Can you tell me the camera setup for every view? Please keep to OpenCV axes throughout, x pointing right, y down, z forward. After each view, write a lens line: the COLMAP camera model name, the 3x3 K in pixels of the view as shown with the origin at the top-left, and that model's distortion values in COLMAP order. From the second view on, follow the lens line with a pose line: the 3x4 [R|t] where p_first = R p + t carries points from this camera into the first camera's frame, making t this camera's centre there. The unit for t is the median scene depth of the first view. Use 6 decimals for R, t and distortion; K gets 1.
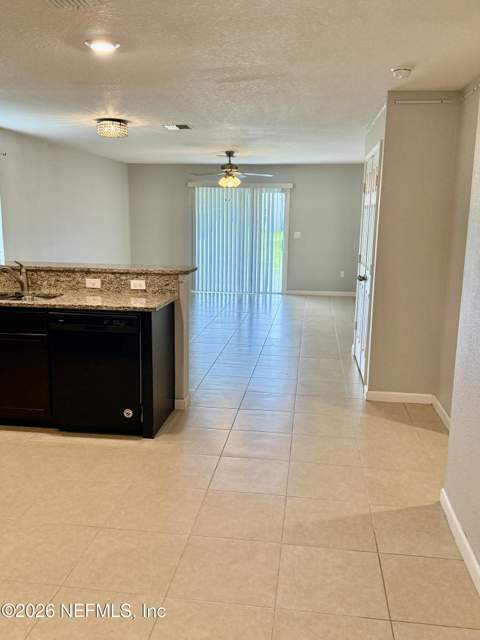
lens RADIAL K [[558.3, 0, 240.0], [0, 558.3, 321.0], [0, 0, 1]] dist [0.005925, -0.000689]
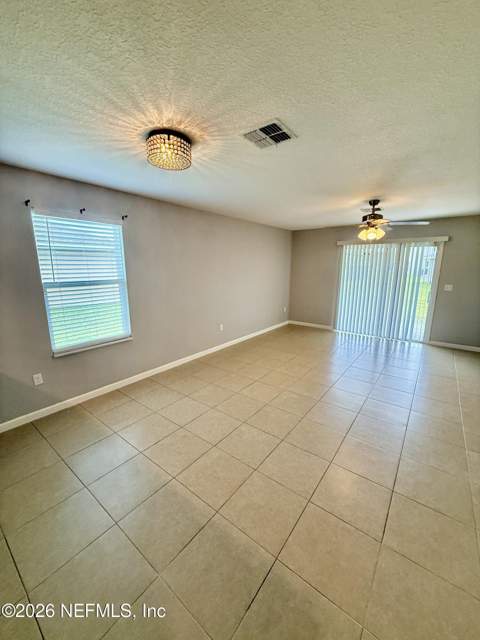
lens RADIAL K [[254.1, 0, 239.7], [0, 254.1, 317.9], [0, 0, 1]] dist [-0.003061, -0.000663]
pose [[0.862222, 0.087433, -0.498928, 0.012113], [-0.080365, 0.996127, 0.035681, -0.086941], [0.500115, 0.009332, 0.865908, 0.421311]]
